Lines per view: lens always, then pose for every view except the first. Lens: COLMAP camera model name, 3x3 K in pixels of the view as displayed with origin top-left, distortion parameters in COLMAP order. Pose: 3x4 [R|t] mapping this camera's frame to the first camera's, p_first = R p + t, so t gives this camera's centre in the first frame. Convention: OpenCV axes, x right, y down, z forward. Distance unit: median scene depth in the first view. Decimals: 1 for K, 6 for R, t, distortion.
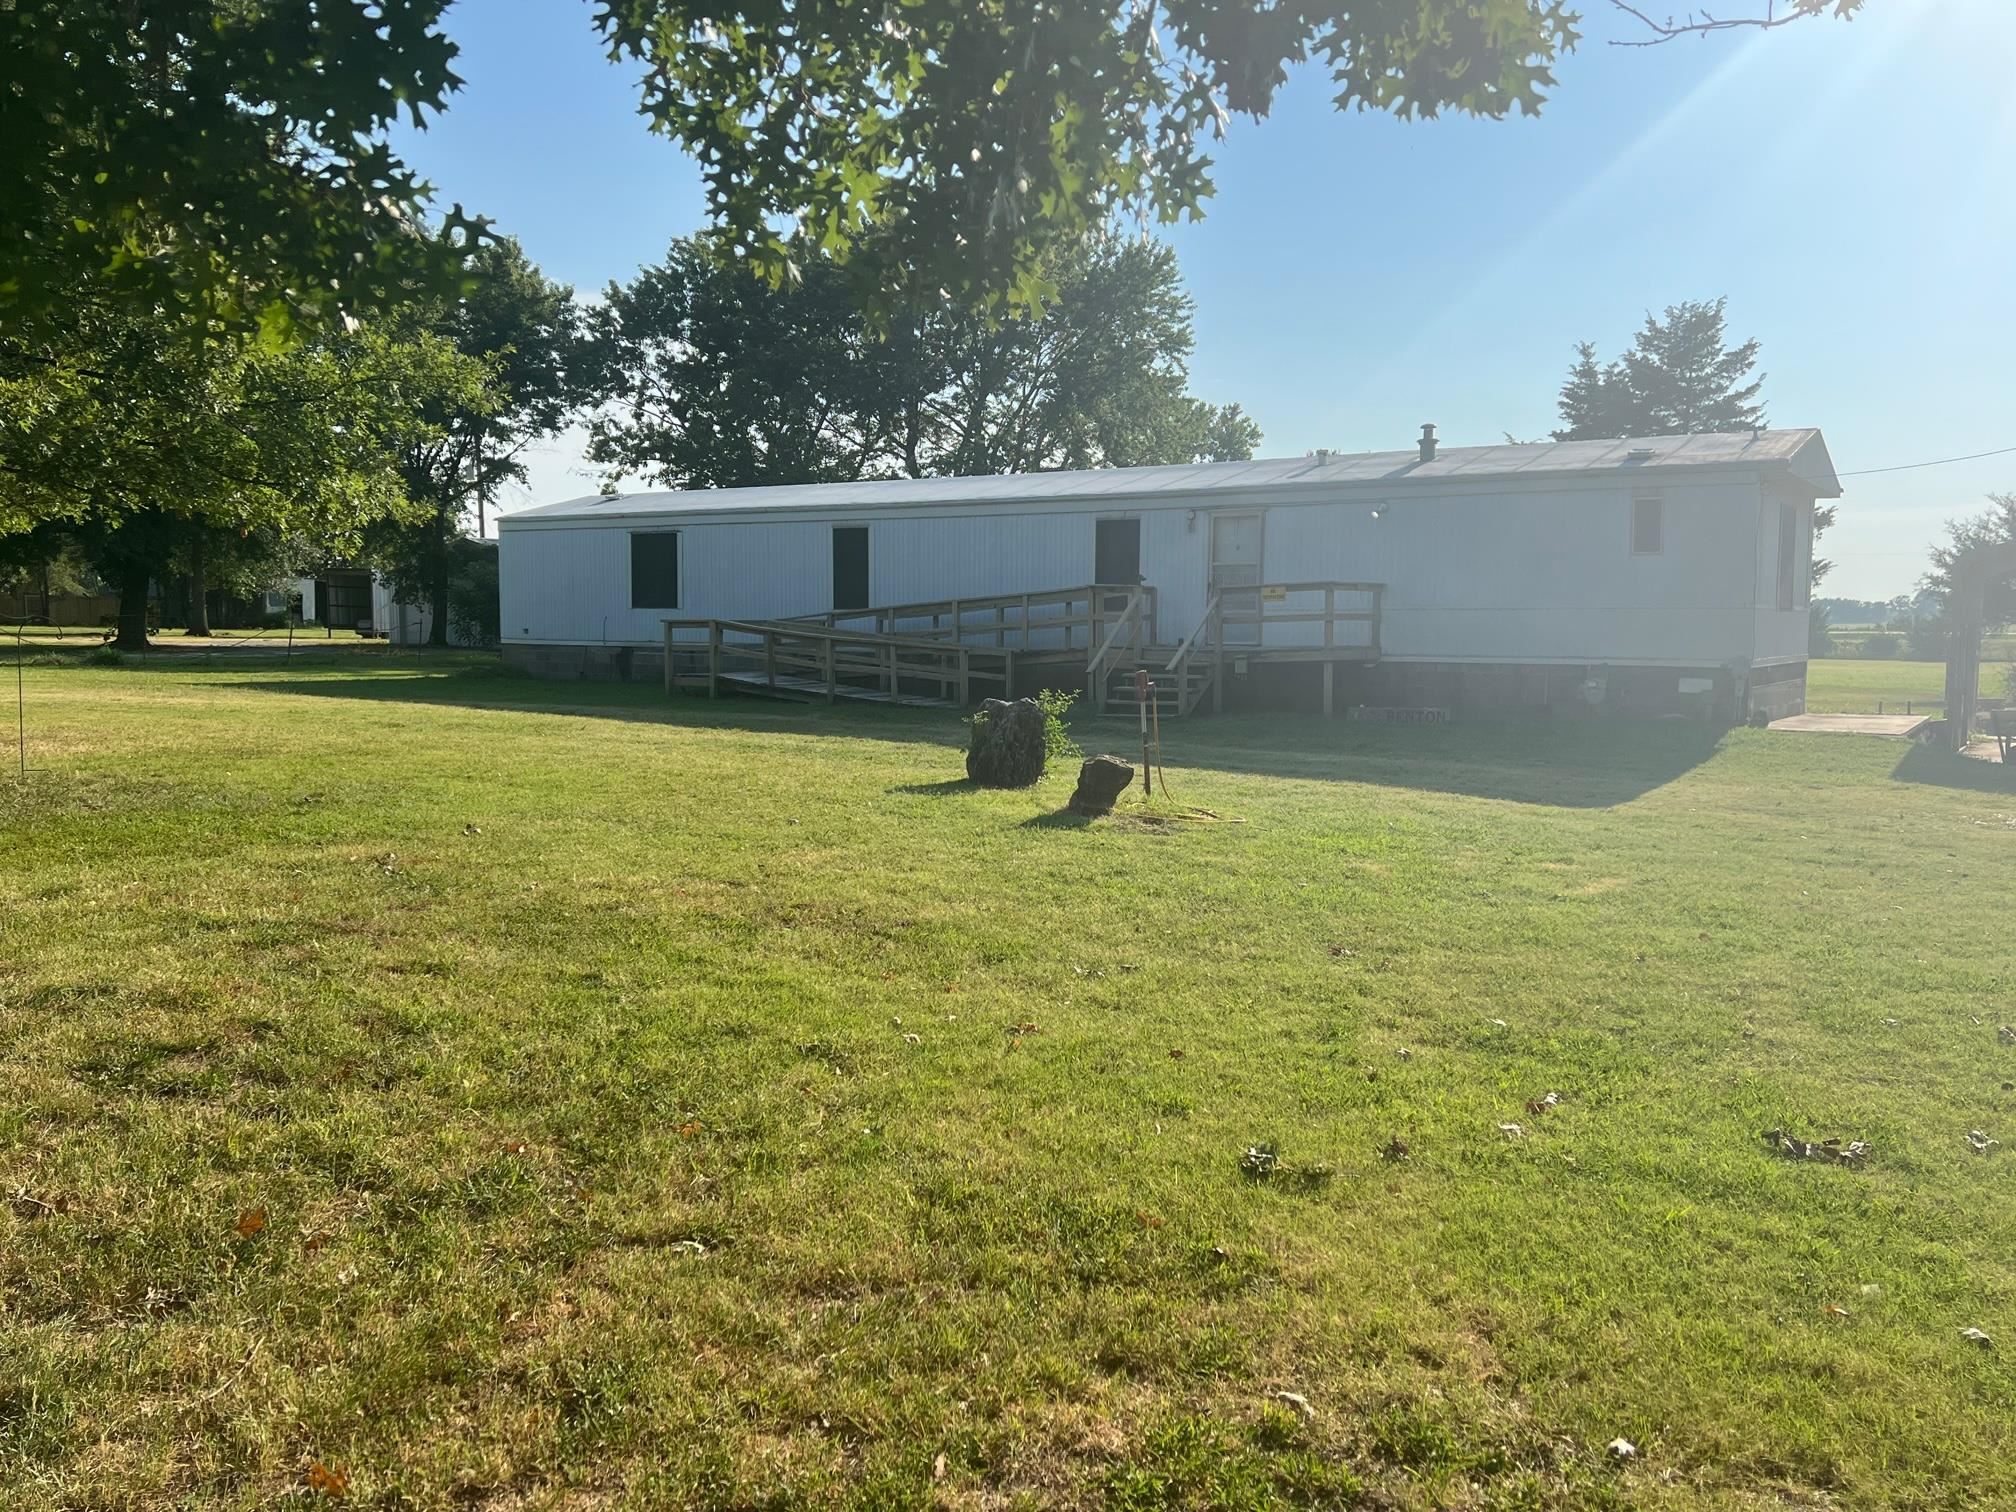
lens RADIAL K [[1641.8, 0, 1008.0], [0, 1641.8, 756.0], [0, 0, 1]] dist [0.084521, -0.135289]
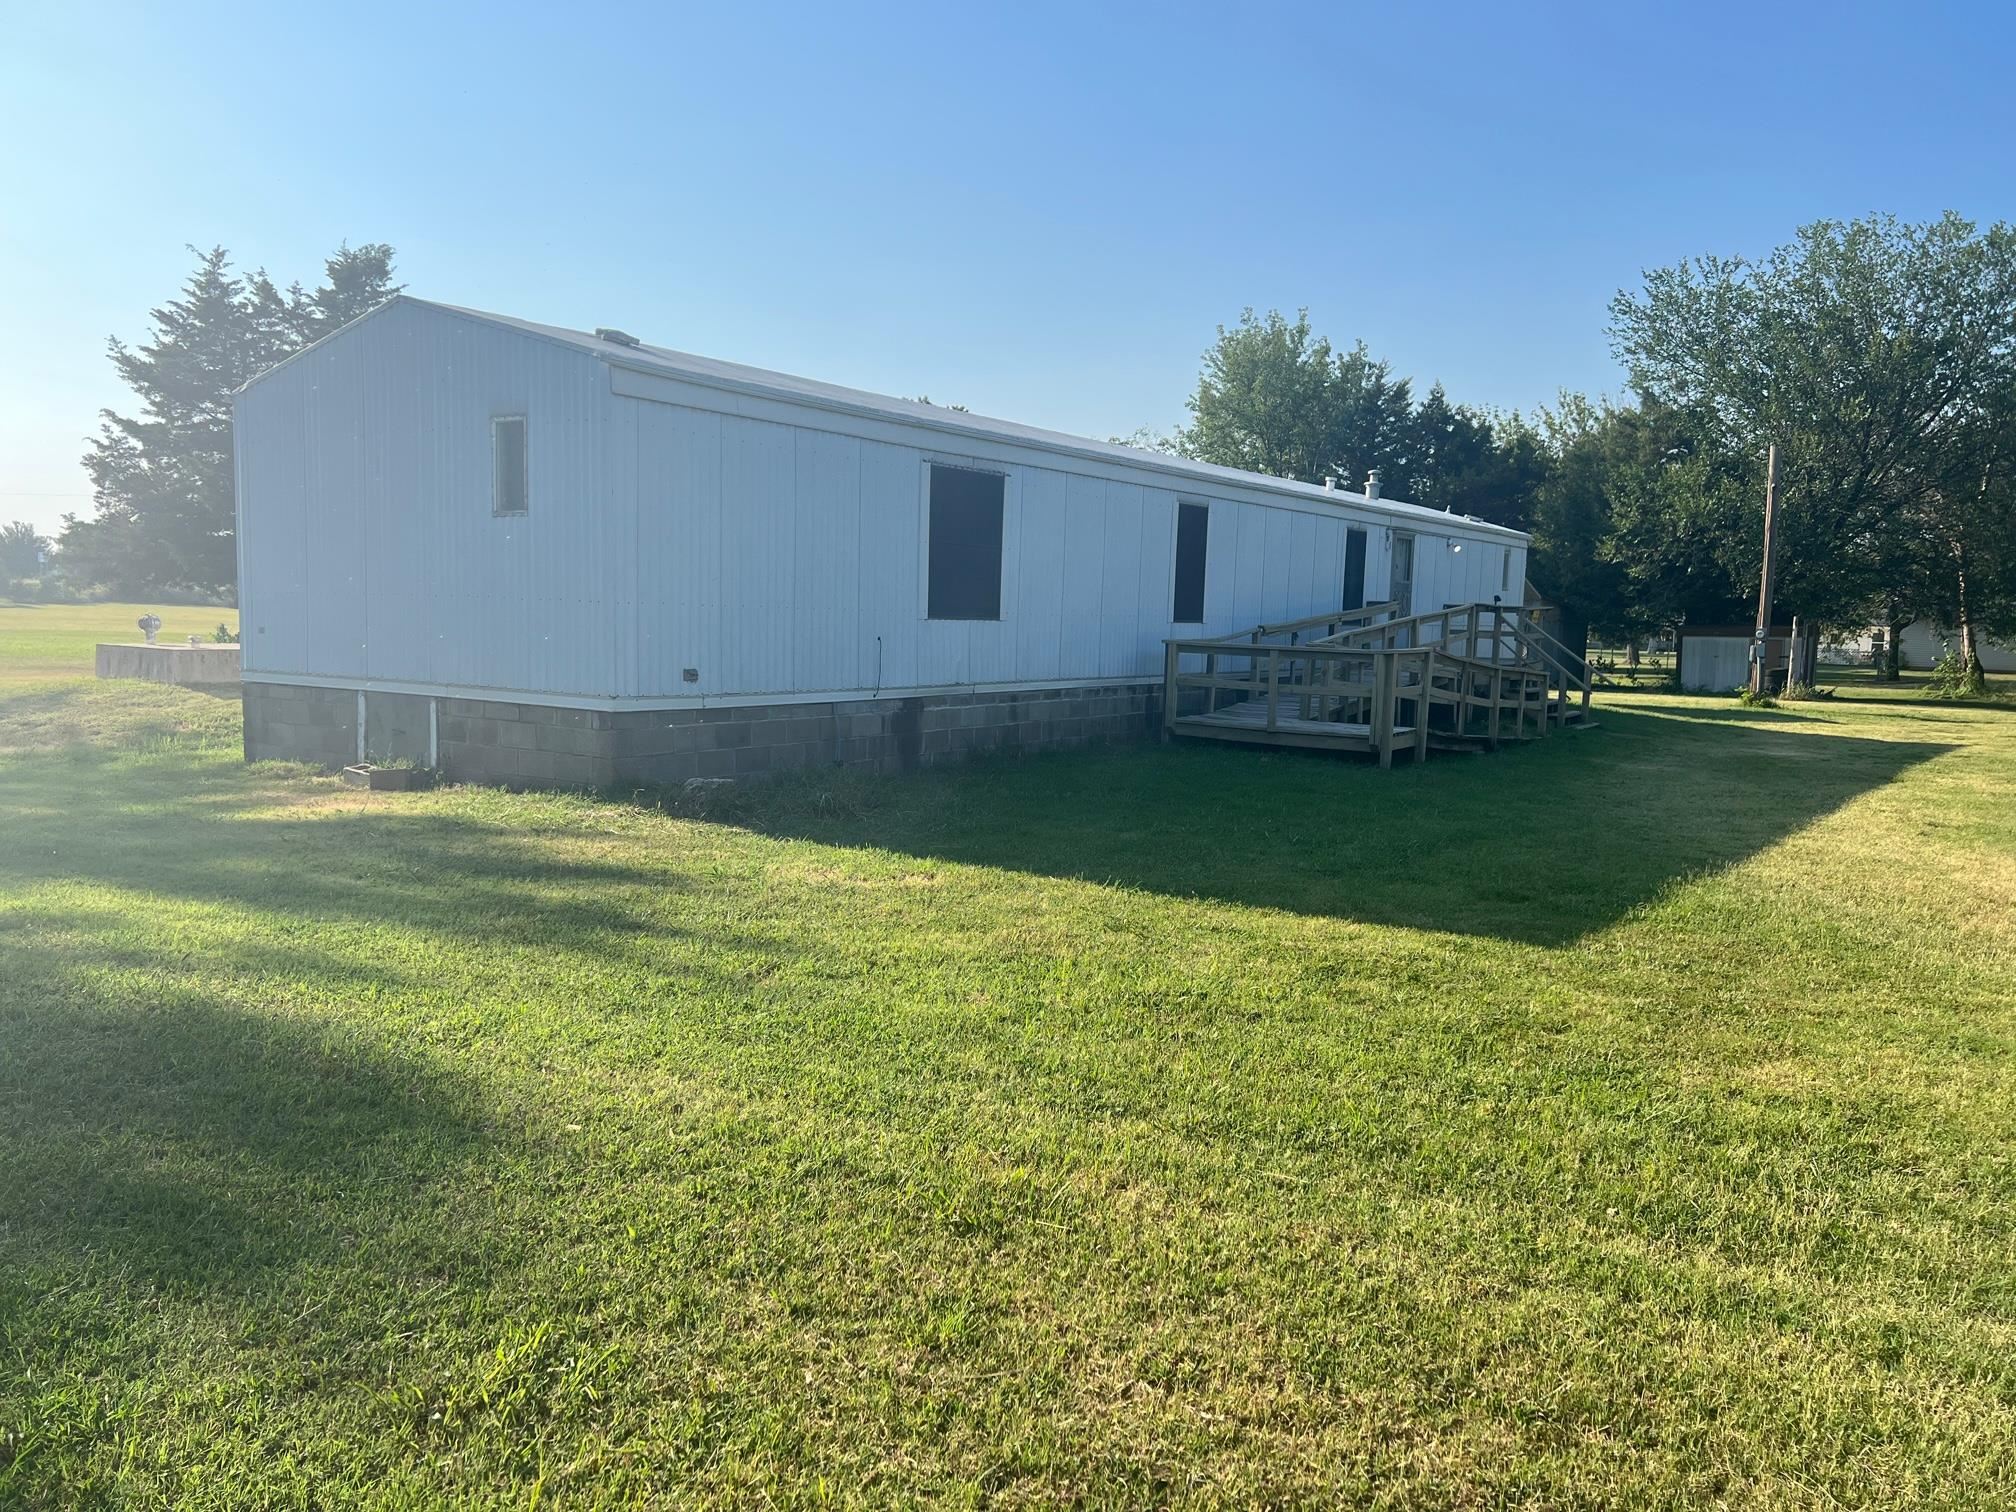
lens RADIAL K [[1512.3, 0, 1004.6], [0, 1512.3, 749.1], [0, 0, 1]] dist [0.052972, -0.049272]
pose [[0.014656, -0.093519, 0.995510, -0.349000], [0.063312, 0.993705, 0.092418, -0.047013], [-0.997886, 0.061674, 0.020484, 0.500381]]
